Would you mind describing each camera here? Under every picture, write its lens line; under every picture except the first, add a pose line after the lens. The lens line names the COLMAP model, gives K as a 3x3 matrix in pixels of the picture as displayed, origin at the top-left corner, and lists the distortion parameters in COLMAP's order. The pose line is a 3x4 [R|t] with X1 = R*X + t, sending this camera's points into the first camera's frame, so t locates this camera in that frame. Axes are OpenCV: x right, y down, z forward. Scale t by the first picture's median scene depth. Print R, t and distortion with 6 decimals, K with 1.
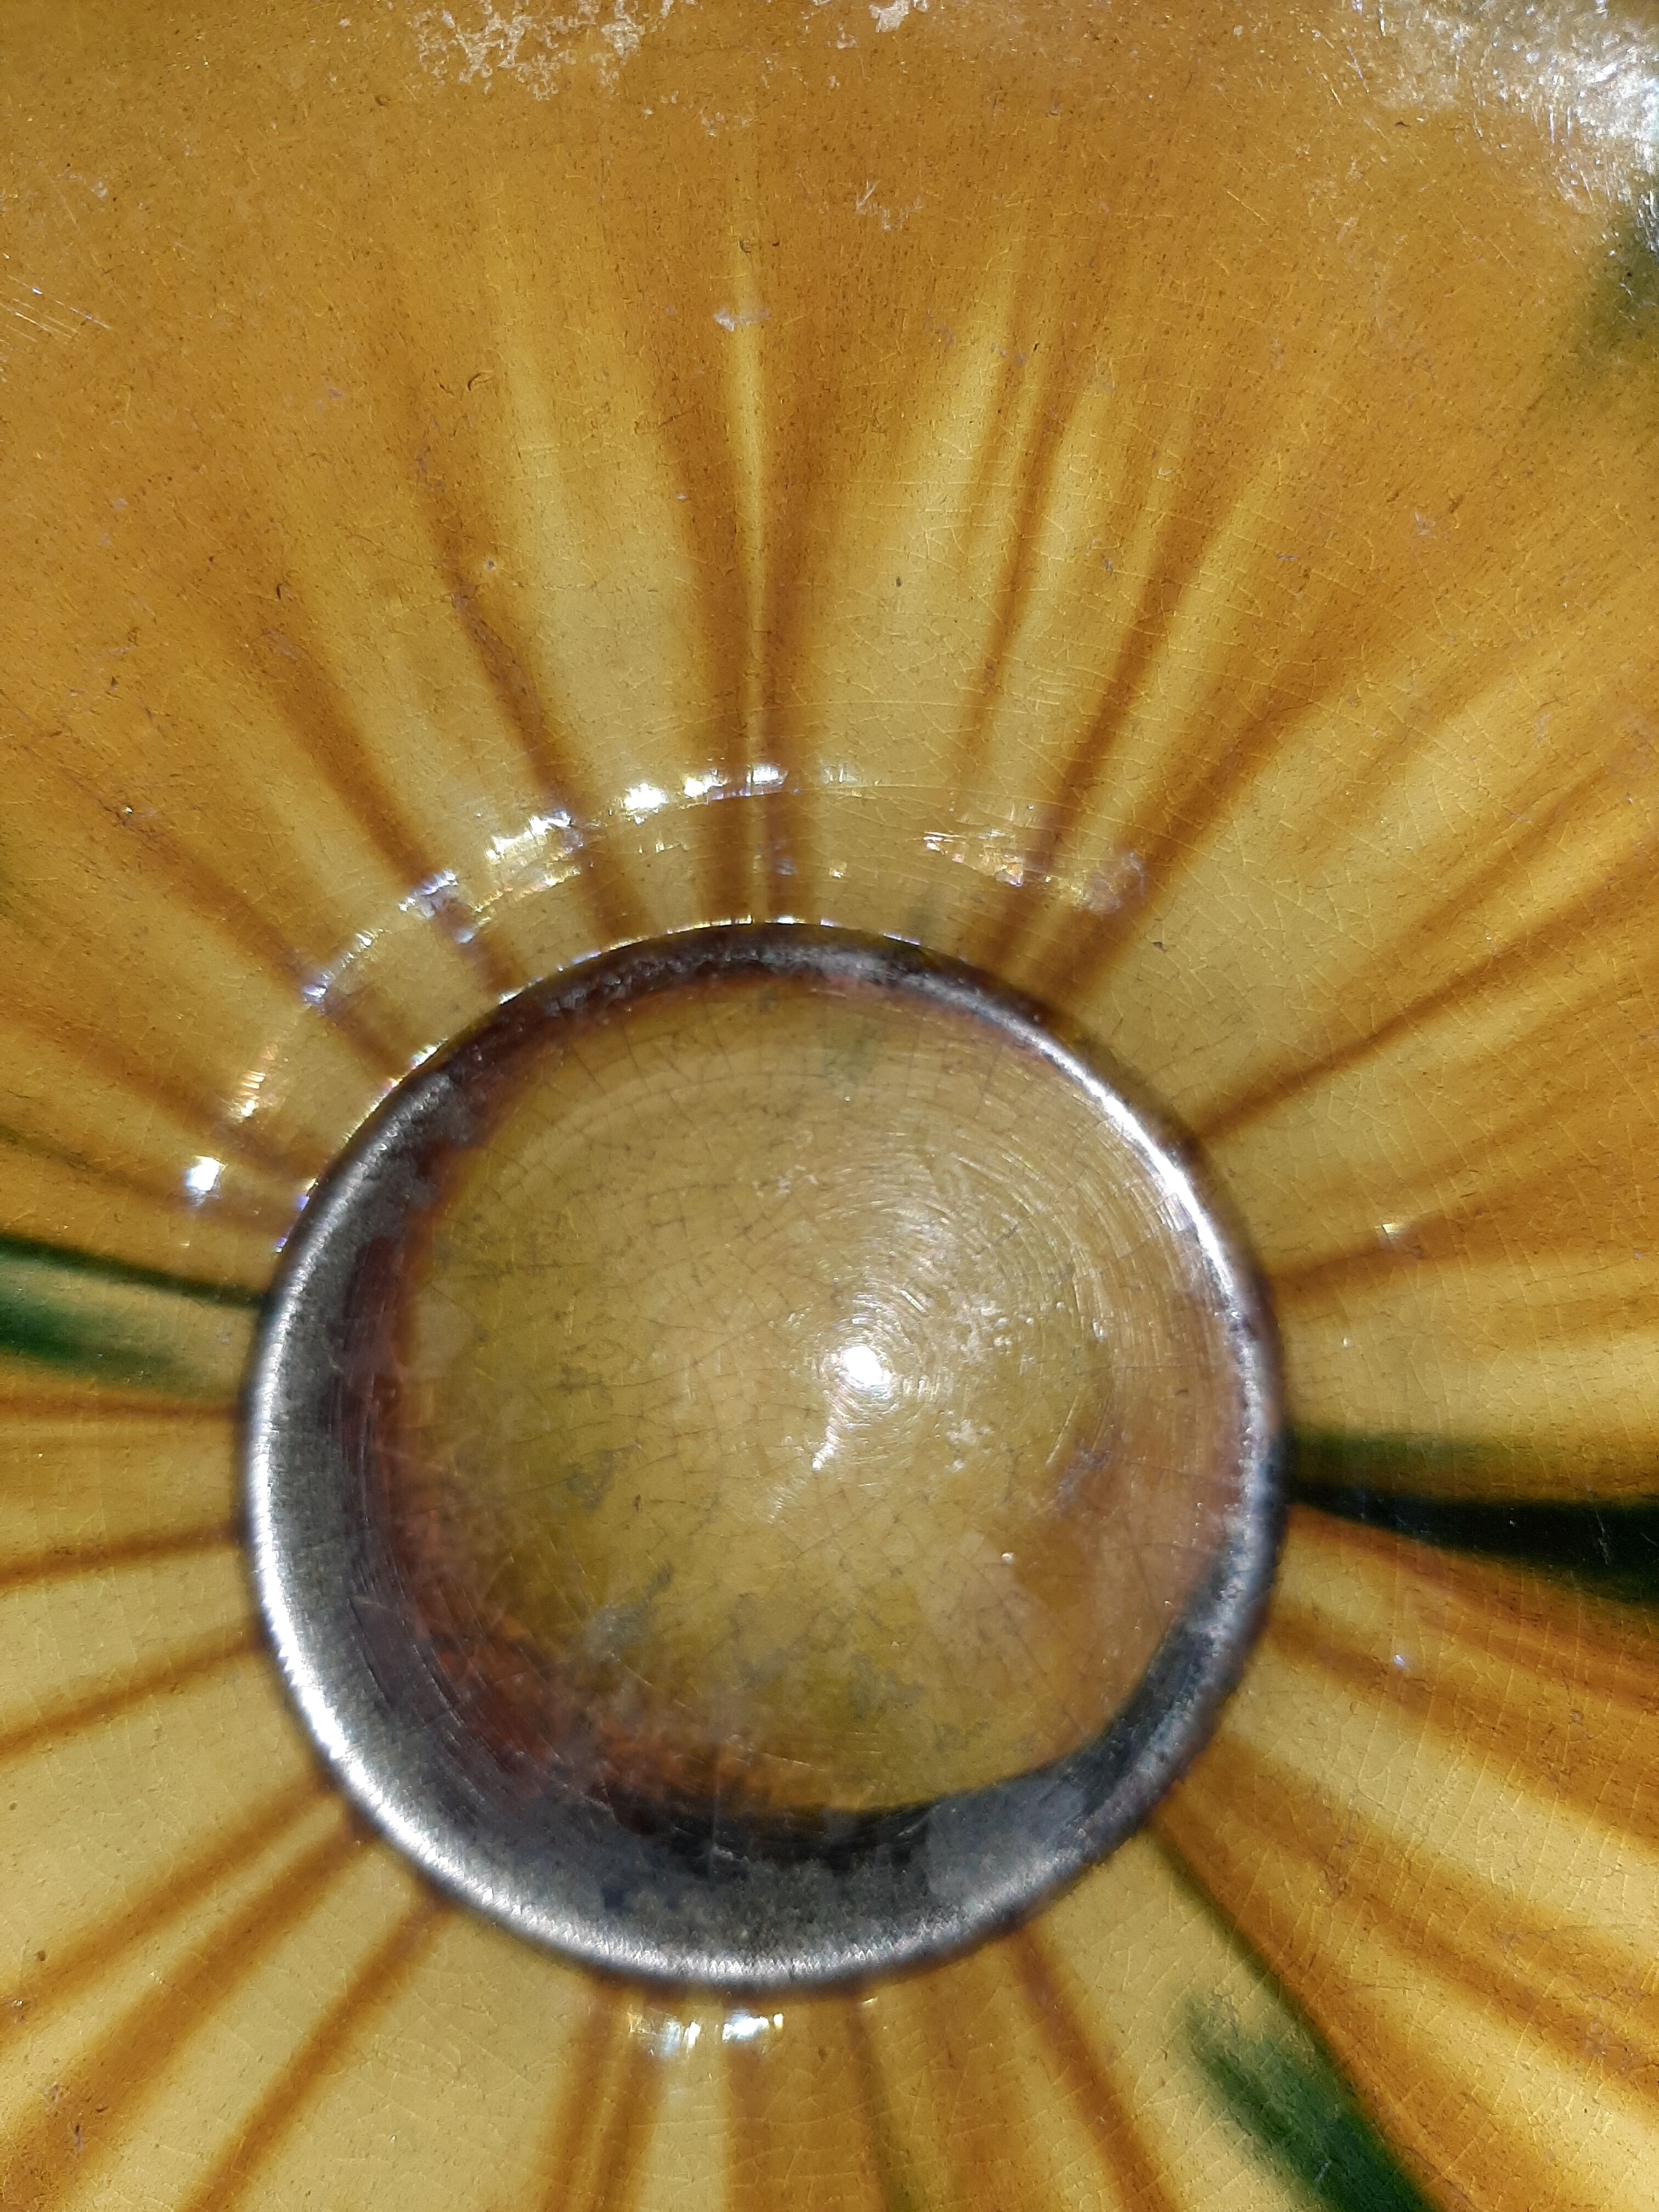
lens RADIAL K [[1850.9, 0, 829.5], [0, 1850.9, 1106.0], [0, 0, 1]] dist [-0.001911, -0.001940]
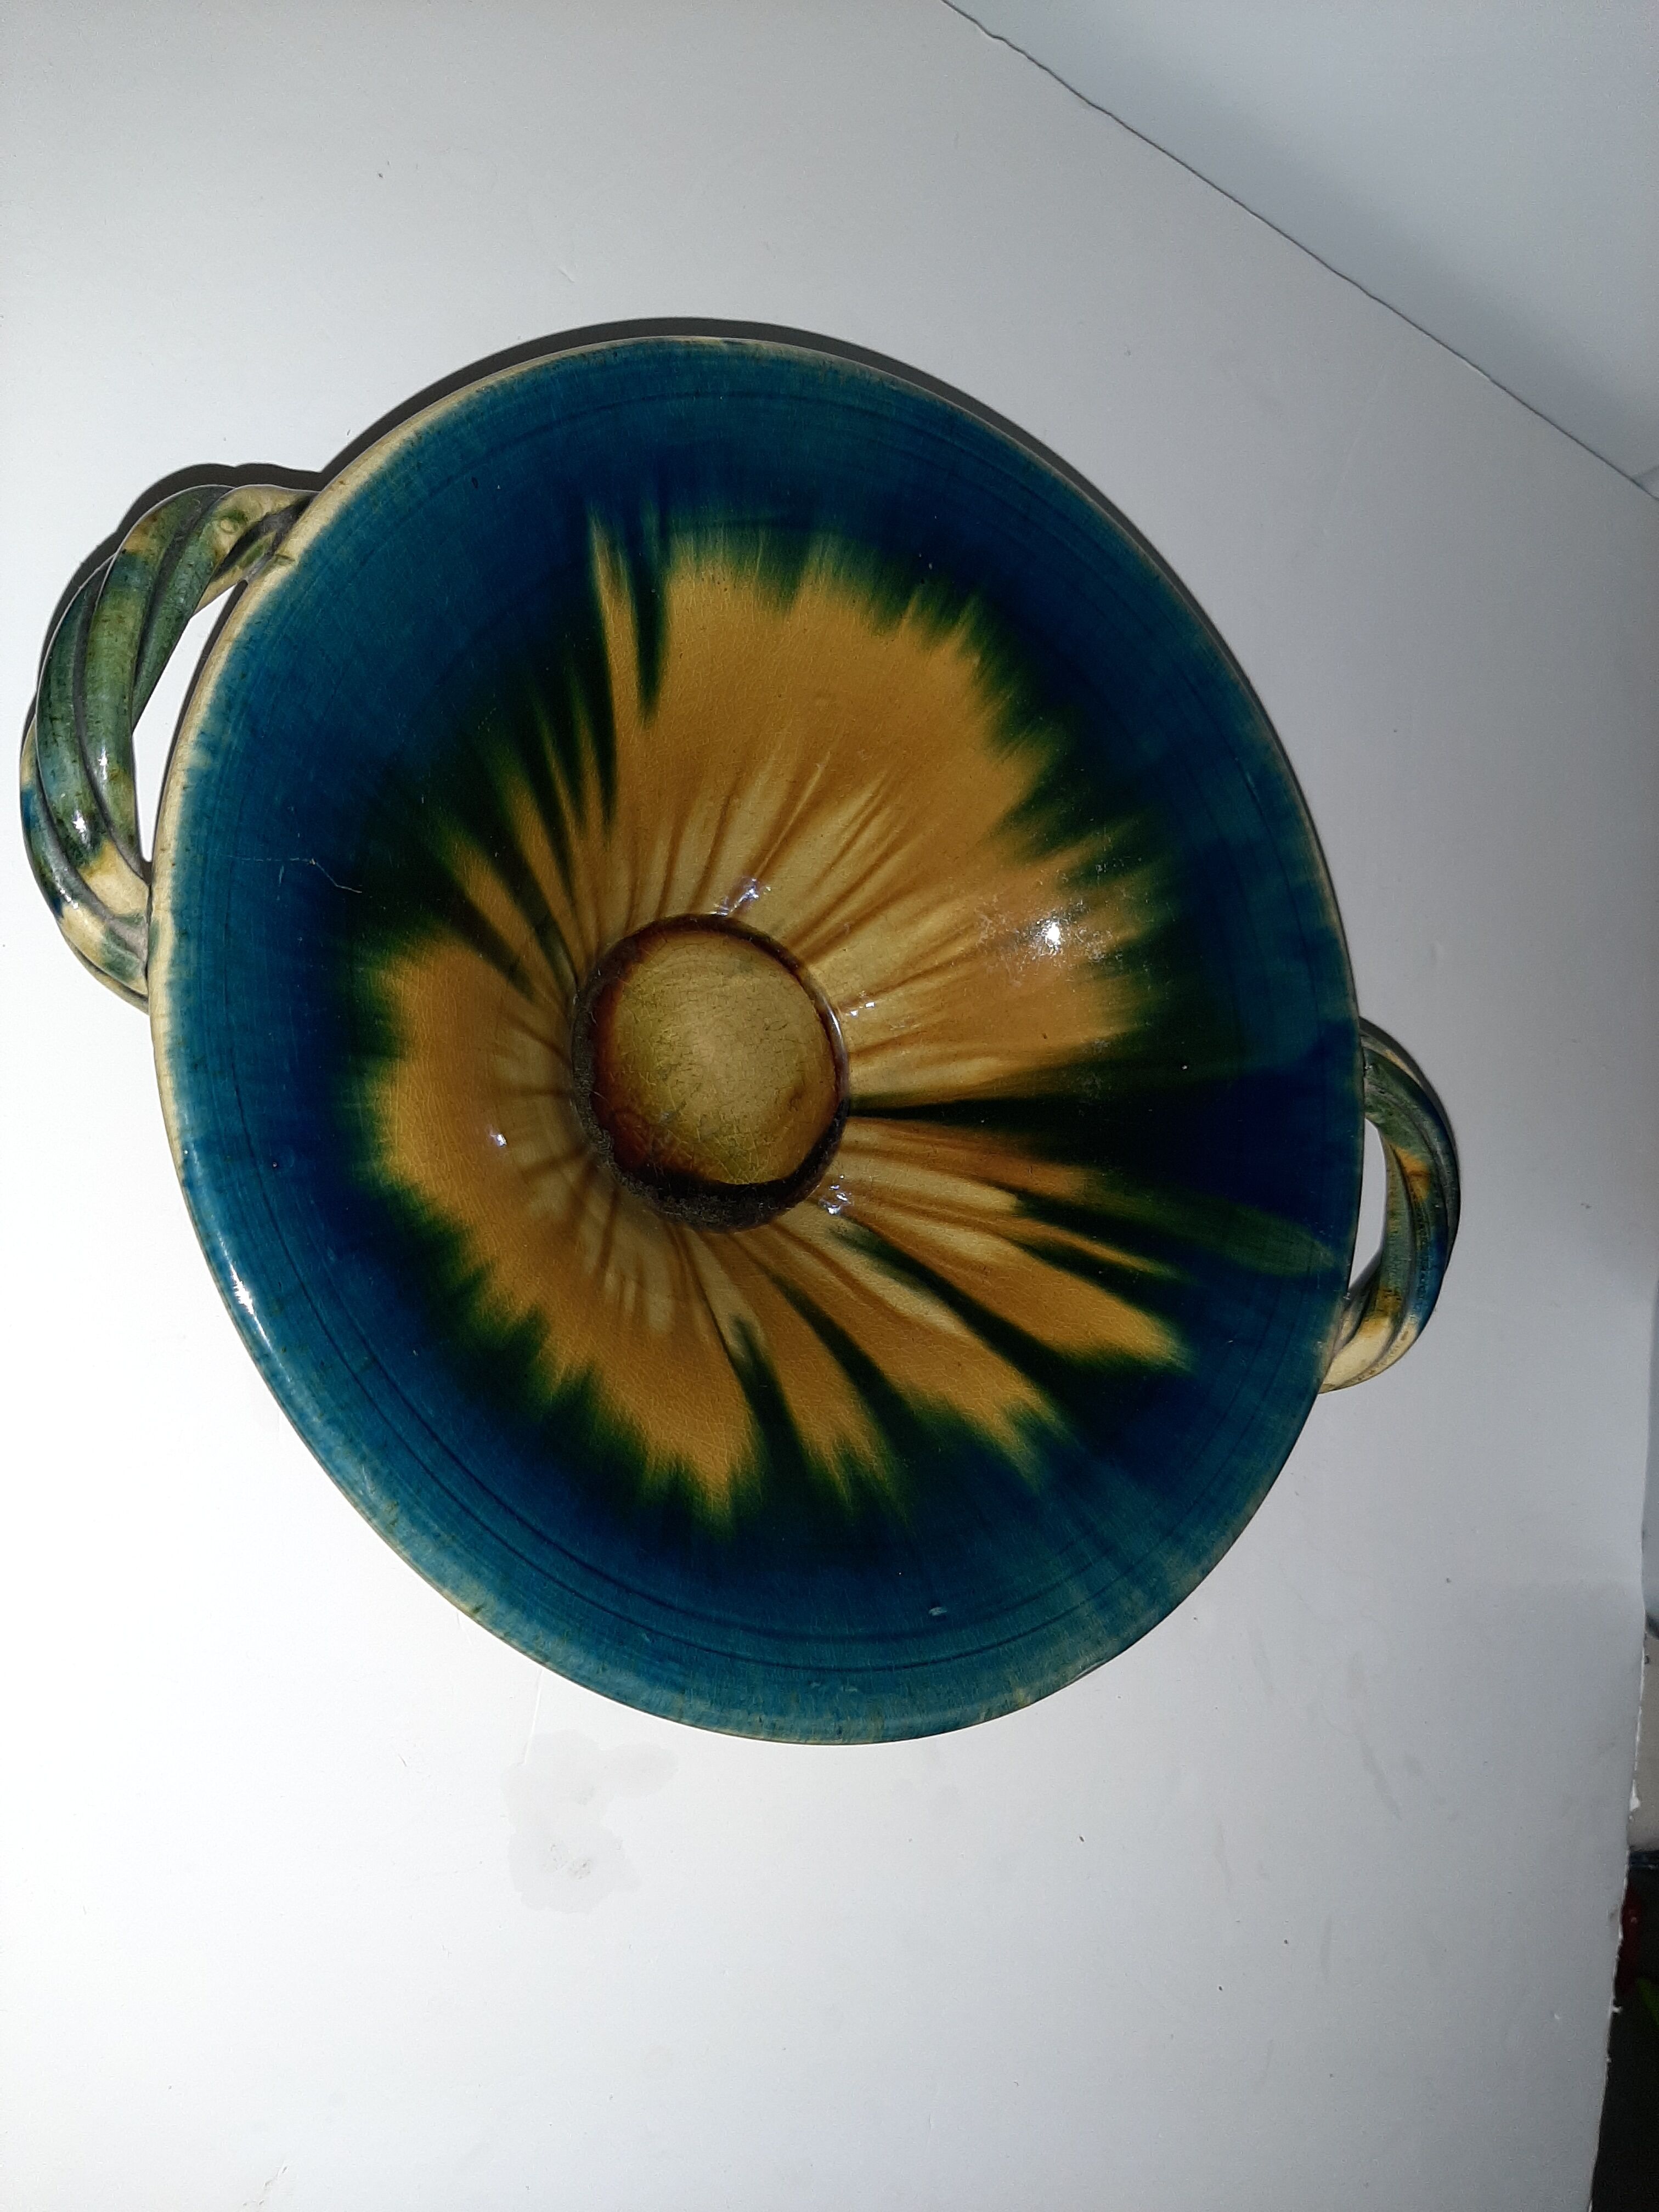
lens RADIAL K [[1746.4, 0, 829.5], [0, 1746.4, 1106.0], [0, 0, 1]] dist [0.093900, -0.294031]
pose [[0.816940, 0.196814, 0.542101, -1.782328], [-0.117209, 0.977011, -0.178078, 0.895530], [-0.564687, 0.081940, 0.821228, -1.913925]]
